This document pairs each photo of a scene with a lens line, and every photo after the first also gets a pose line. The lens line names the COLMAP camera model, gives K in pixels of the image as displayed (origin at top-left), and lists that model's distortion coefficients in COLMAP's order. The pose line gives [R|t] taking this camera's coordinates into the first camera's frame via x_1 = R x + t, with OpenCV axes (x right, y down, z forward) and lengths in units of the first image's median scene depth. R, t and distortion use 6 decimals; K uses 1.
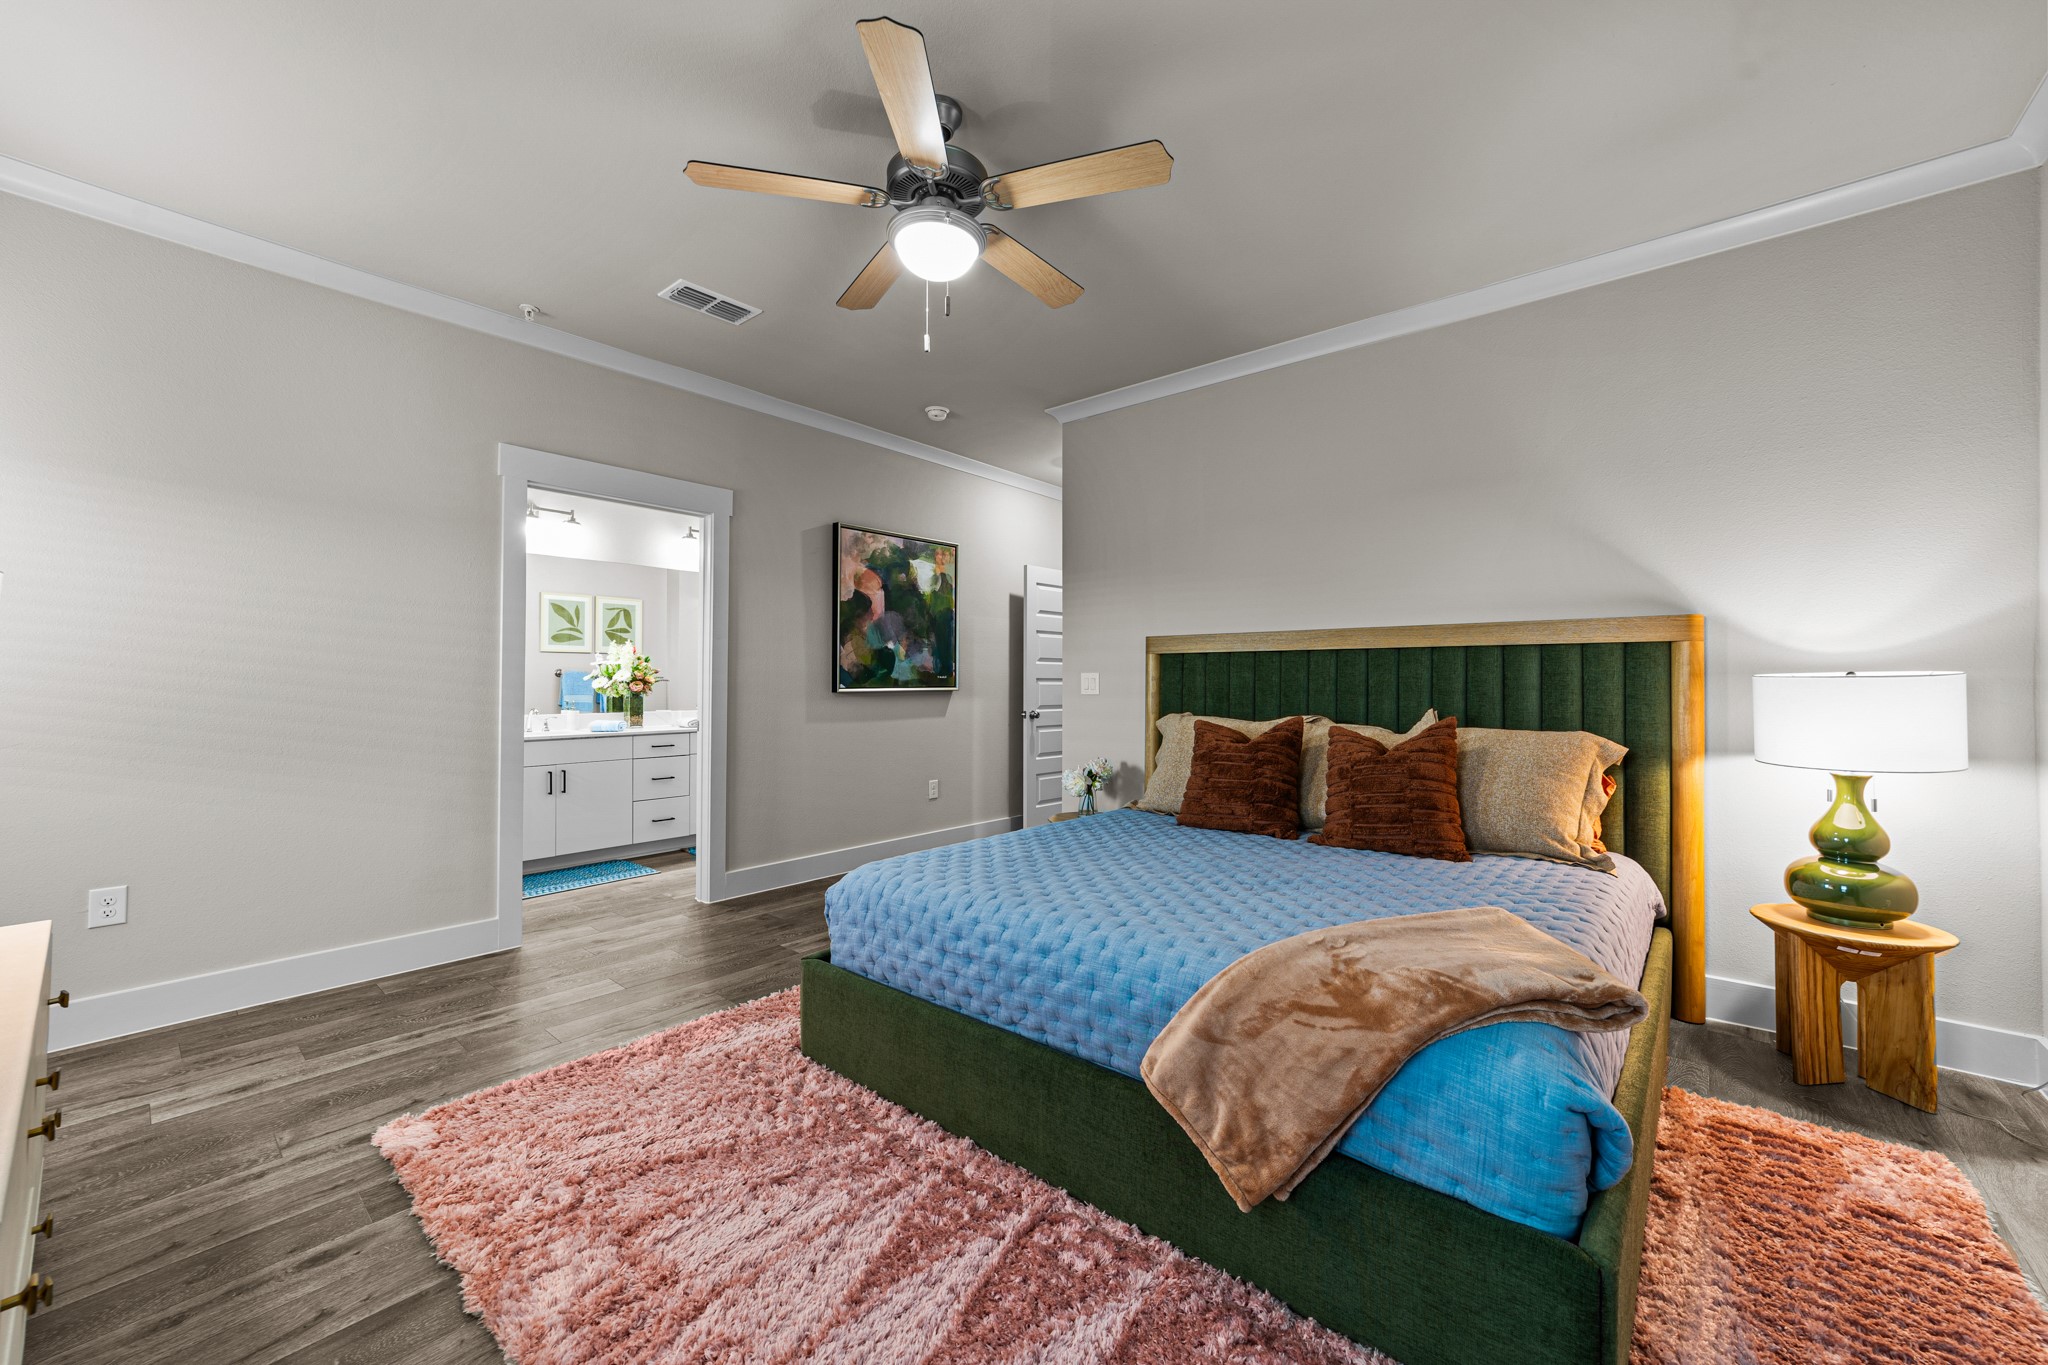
lens RADIAL K [[794.6, 0, 1025.4], [0, 794.6, 684.6], [0, 0, 1]] dist [-0.016640, 0.007374]
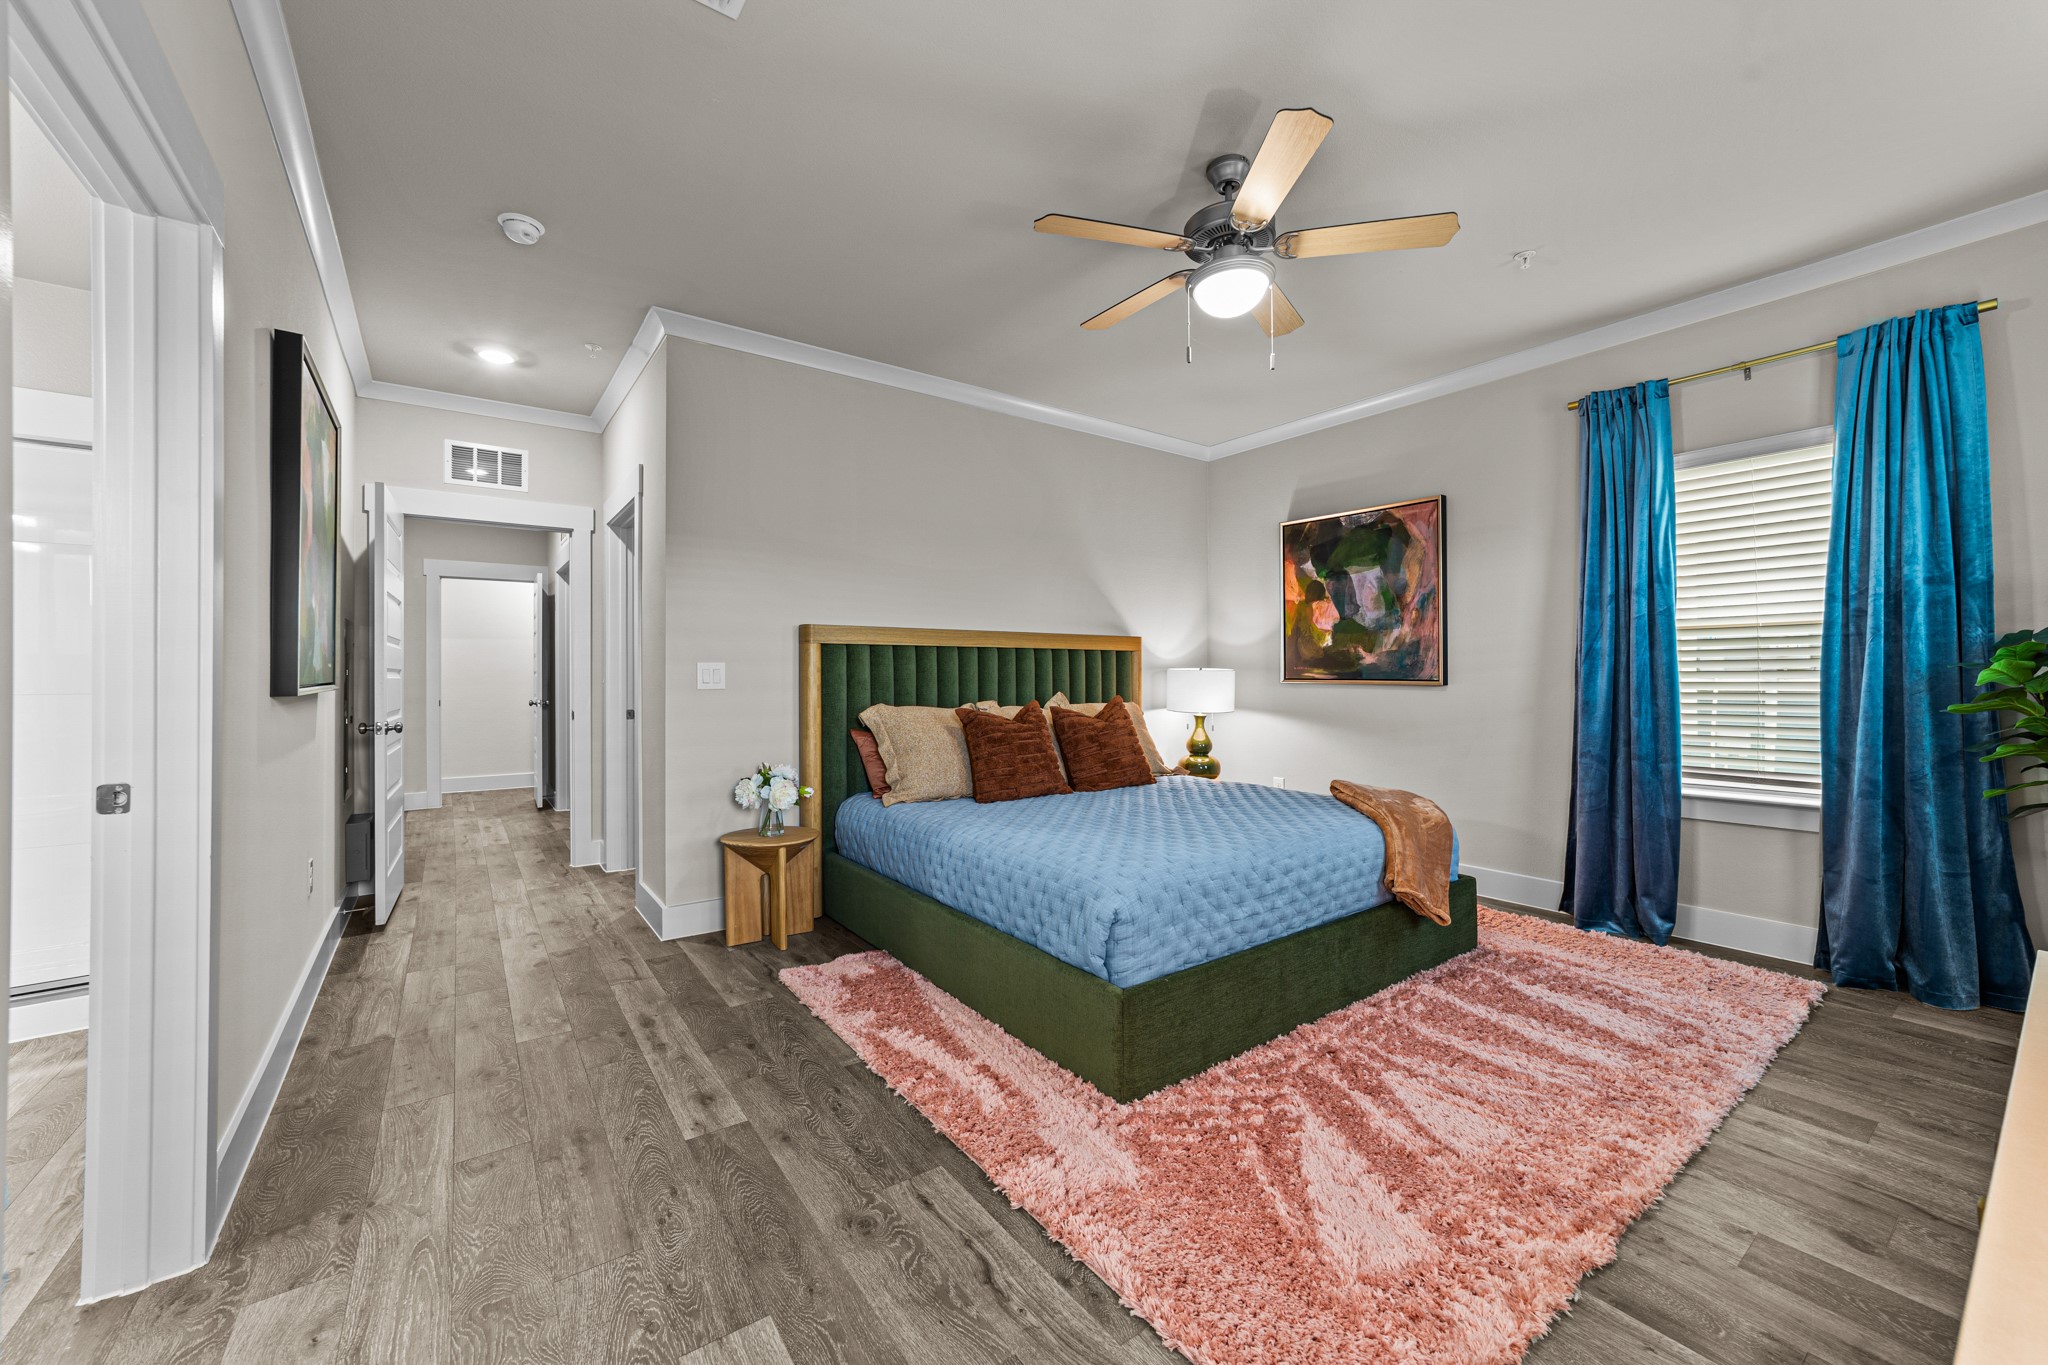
lens RADIAL K [[794.6, 0, 1026.8], [0, 794.6, 671.8], [0, 0, 1]] dist [-0.016640, 0.007374]
pose [[0.228066, 0.000338, 0.973646, -1.062822], [0.003227, 0.999994, -0.001103, -0.004830], [-0.973640, 0.003393, 0.228064, 0.838934]]
